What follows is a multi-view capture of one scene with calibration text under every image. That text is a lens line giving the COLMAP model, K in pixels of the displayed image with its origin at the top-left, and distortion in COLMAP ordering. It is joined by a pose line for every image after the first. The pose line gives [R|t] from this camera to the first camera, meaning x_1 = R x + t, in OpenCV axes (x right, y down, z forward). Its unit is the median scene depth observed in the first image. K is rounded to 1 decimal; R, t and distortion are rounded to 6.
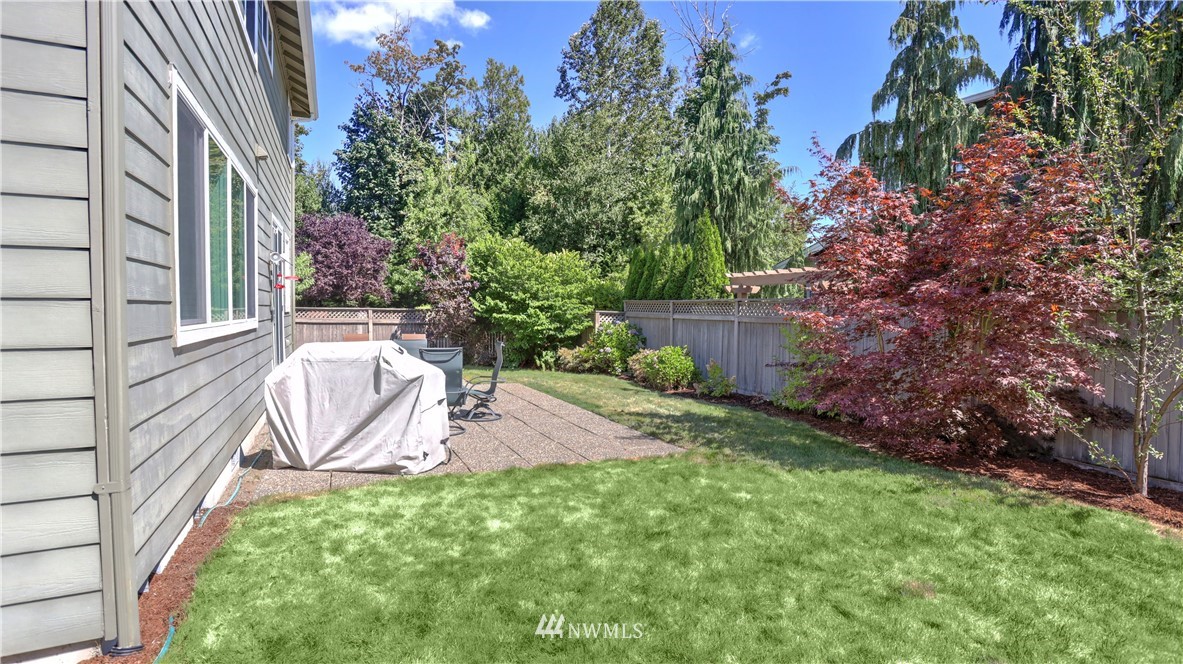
lens RADIAL K [[571.5, 0, 592.8], [0, 571.5, 327.4], [0, 0, 1]] dist [-0.016122, 0.000003]
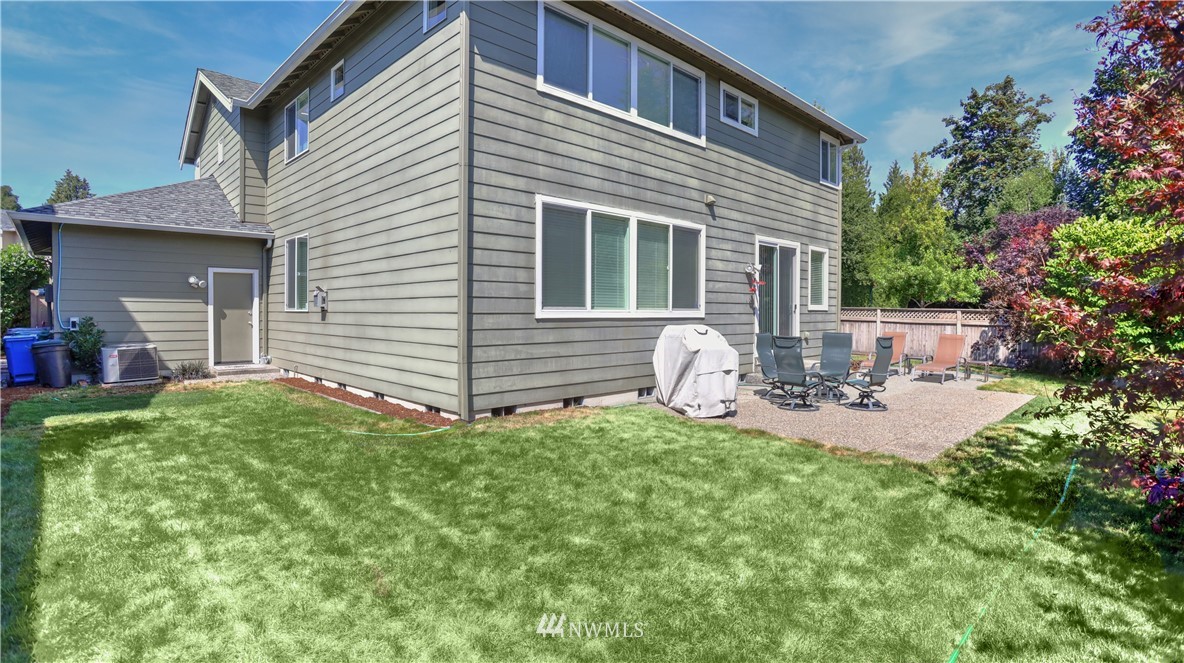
lens RADIAL K [[572.0, 0, 593.3], [0, 572.0, 326.8], [0, 0, 1]] dist [-0.016122, 0.000003]
pose [[0.340040, 0.023096, -0.940127, 0.909905], [-0.035088, 0.999314, 0.011859, 0.021973], [0.939756, 0.028954, 0.340618, 0.269433]]
